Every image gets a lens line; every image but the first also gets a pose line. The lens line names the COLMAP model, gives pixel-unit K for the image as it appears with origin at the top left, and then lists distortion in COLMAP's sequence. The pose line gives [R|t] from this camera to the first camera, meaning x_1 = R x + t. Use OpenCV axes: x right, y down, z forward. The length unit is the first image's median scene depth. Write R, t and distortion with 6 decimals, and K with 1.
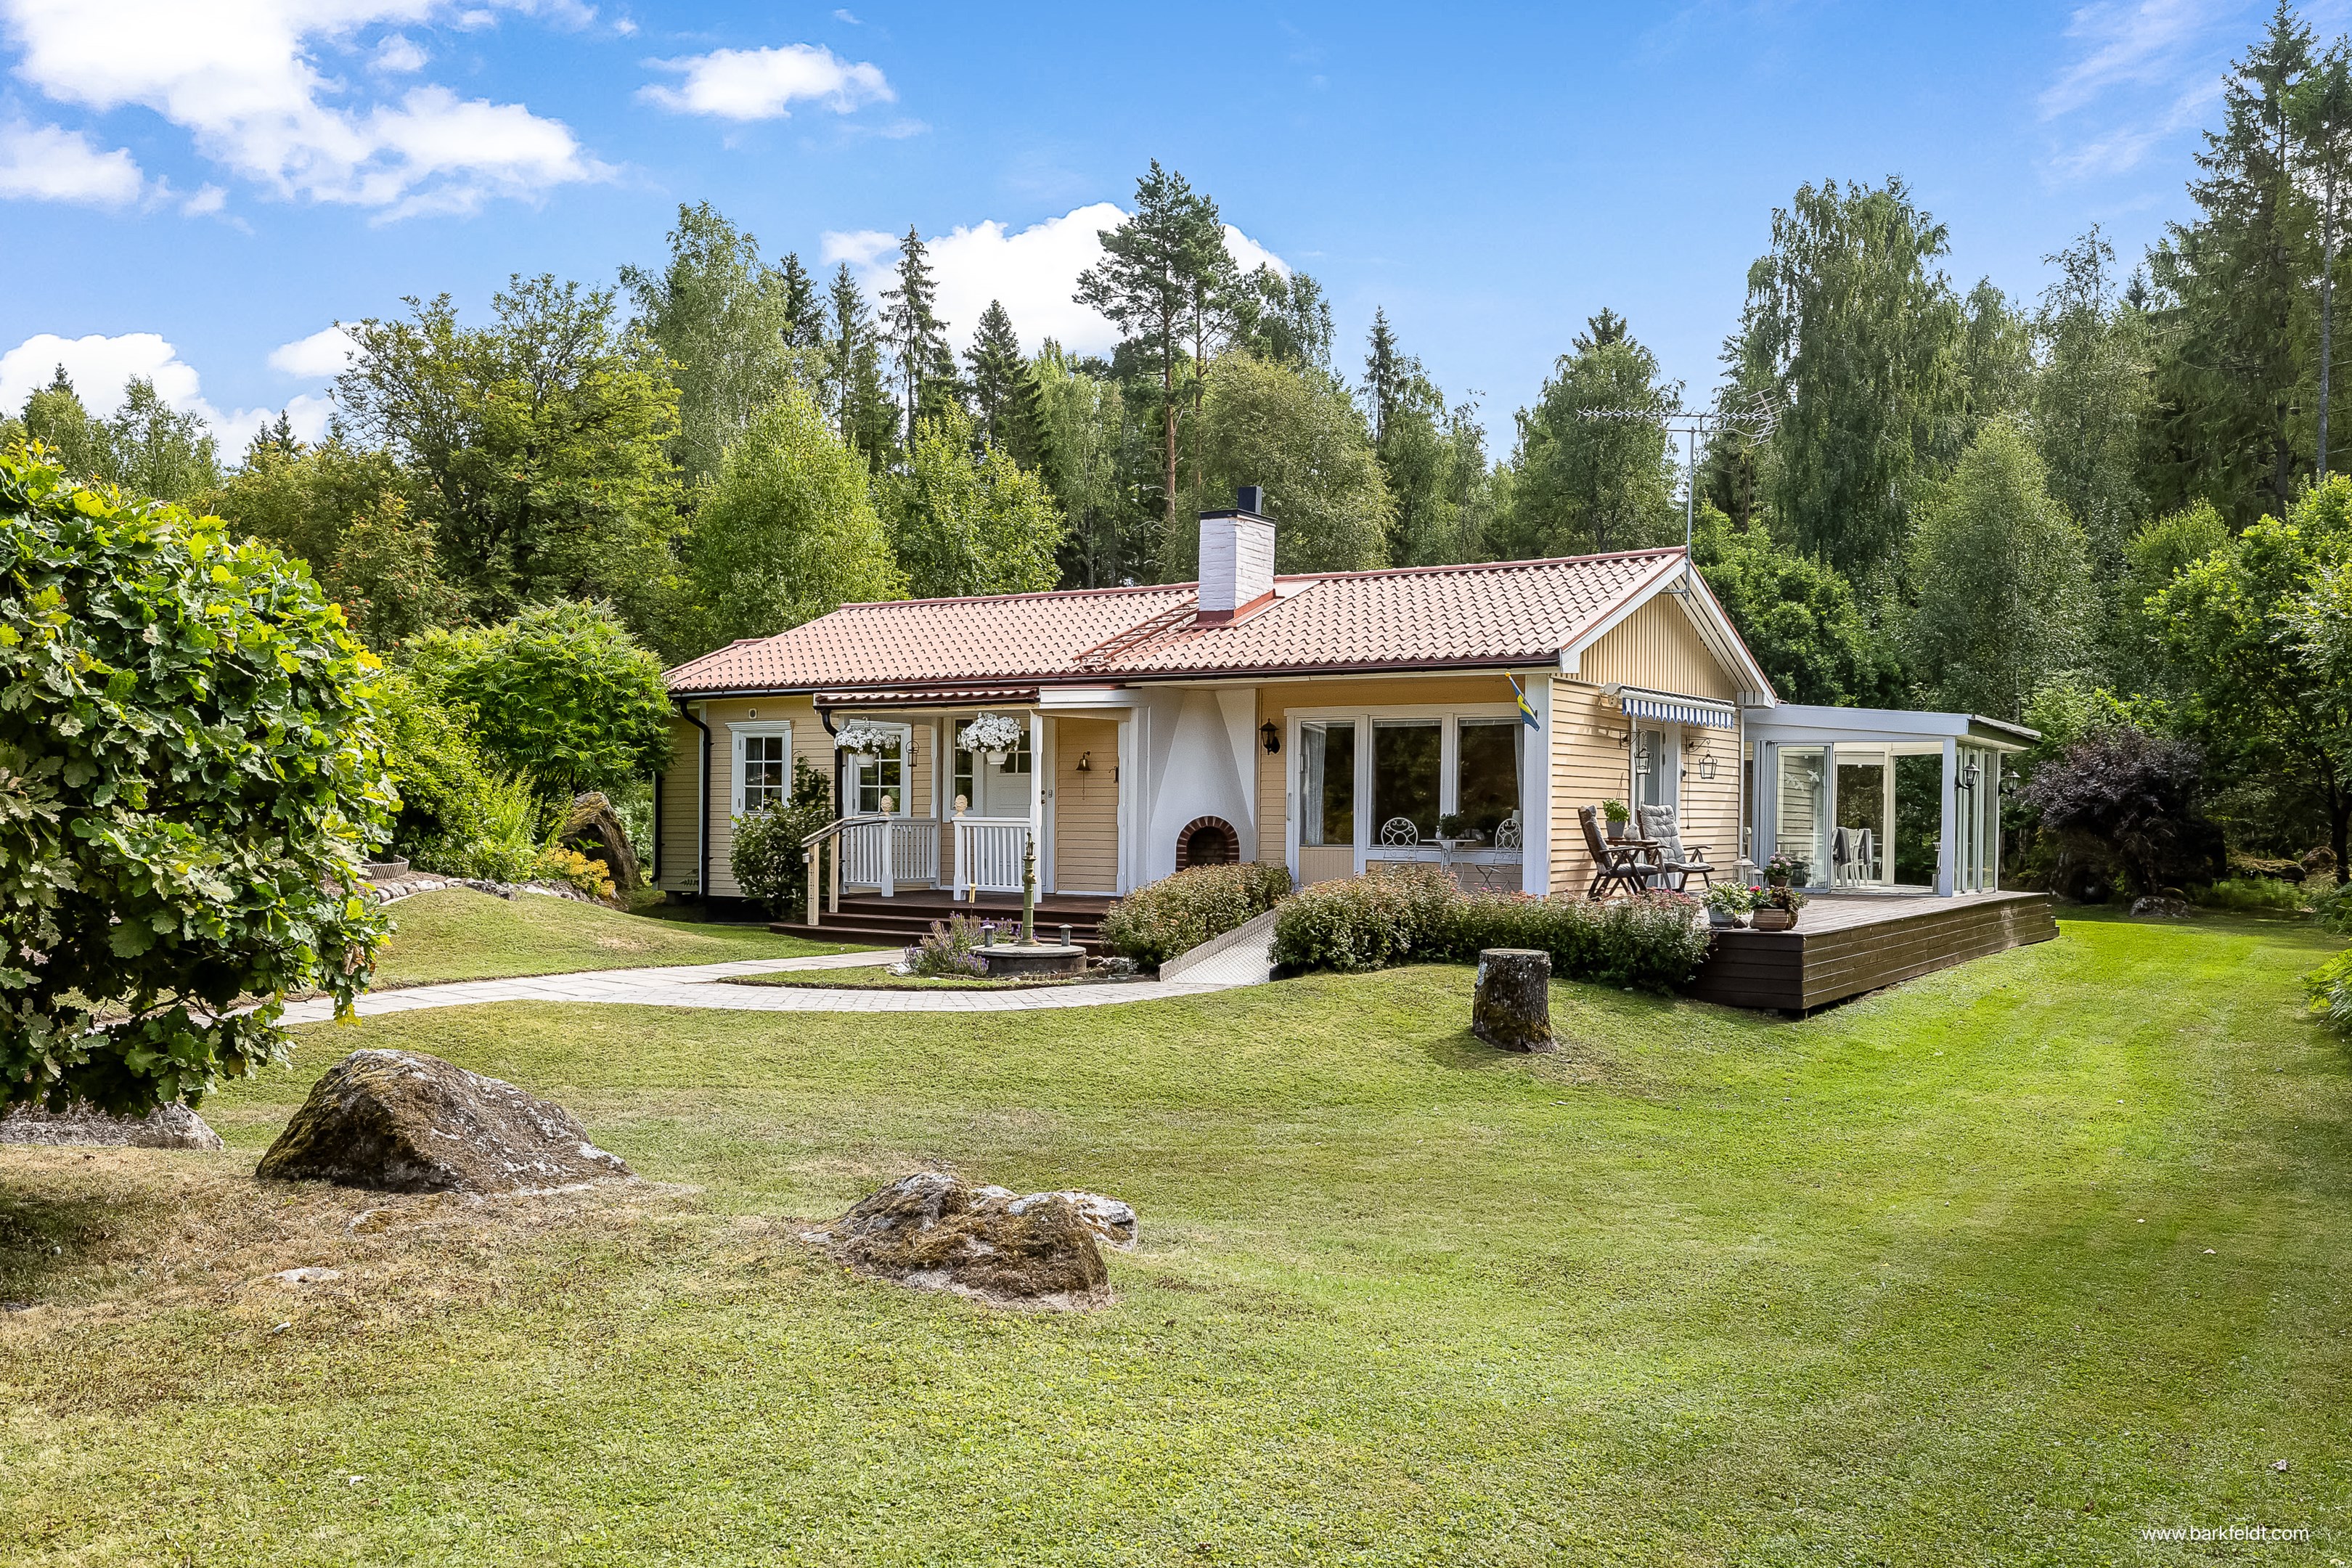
lens RADIAL K [[1905.9, 0, 1164.4], [0, 1905.9, 850.0], [0, 0, 1]] dist [0.004792, 0.003518]
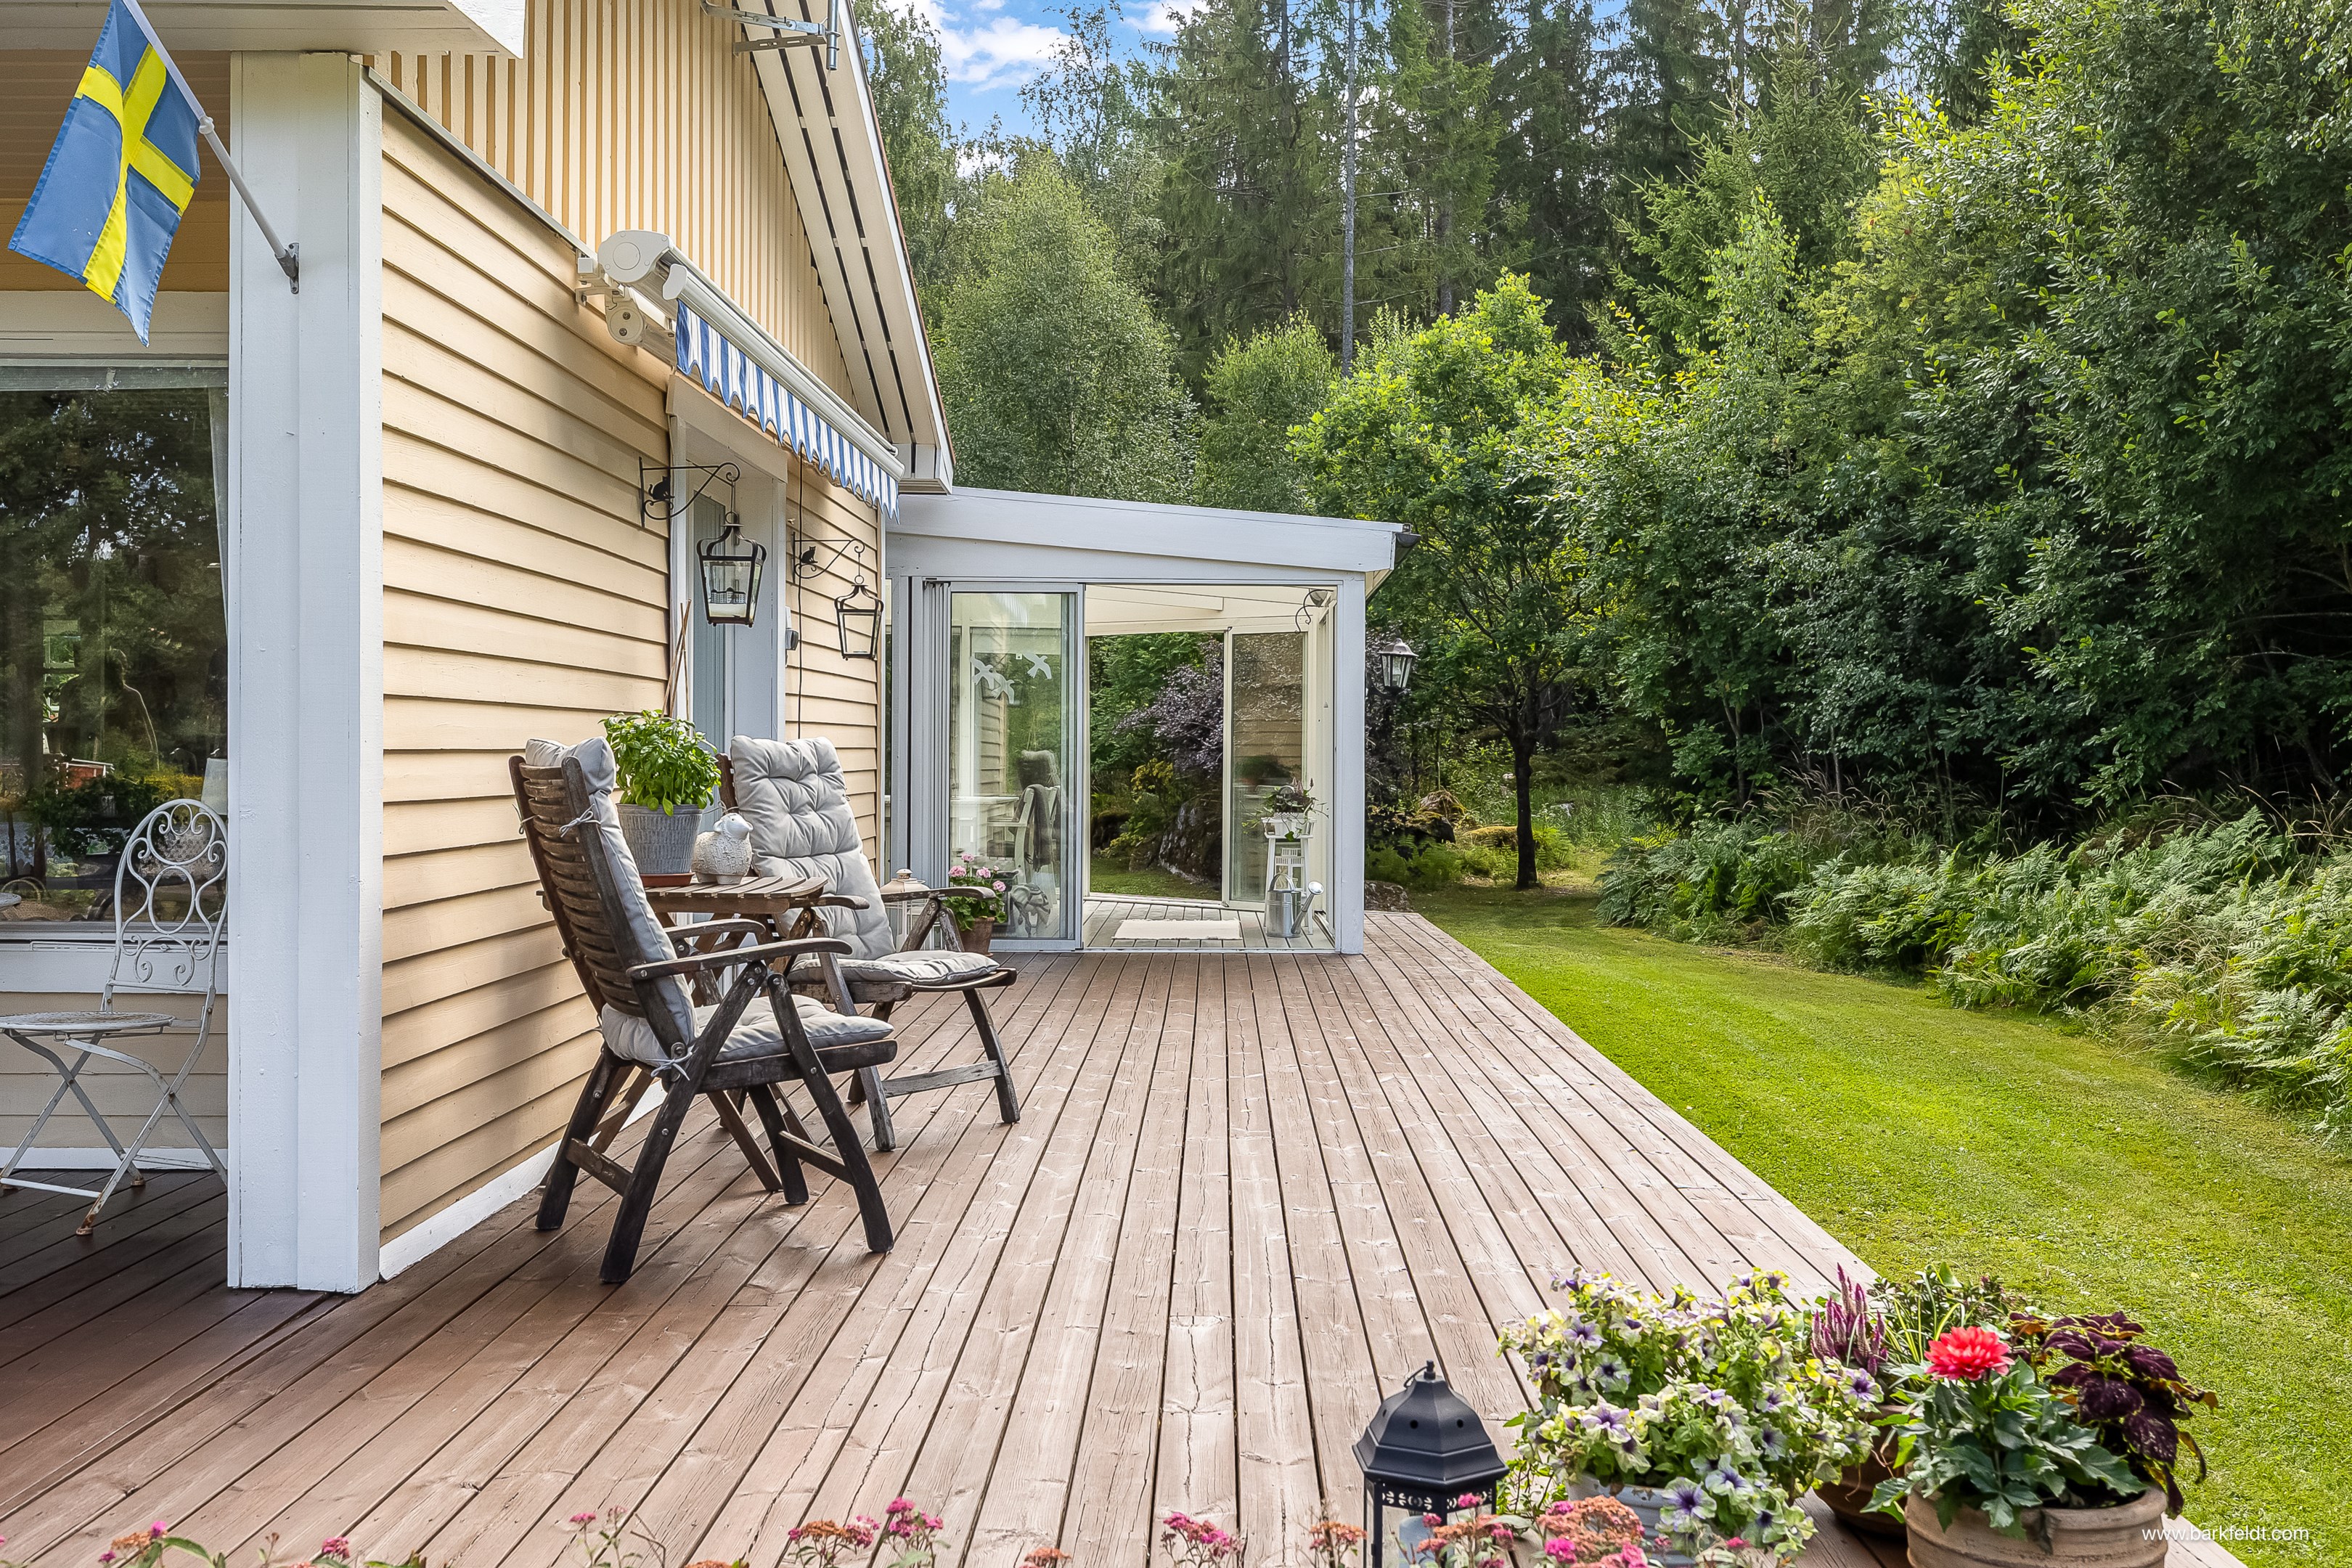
lens RADIAL K [[2125.2, 0, 1170.7], [0, 2125.2, 776.8], [0, 0, 1]] dist [0.020749, 0.007690]
pose [[0.845298, -0.009497, 0.534211, 0.092102], [0.011497, 0.999934, -0.000416, -0.011027], [-0.534172, 0.006493, 0.845351, 0.458641]]
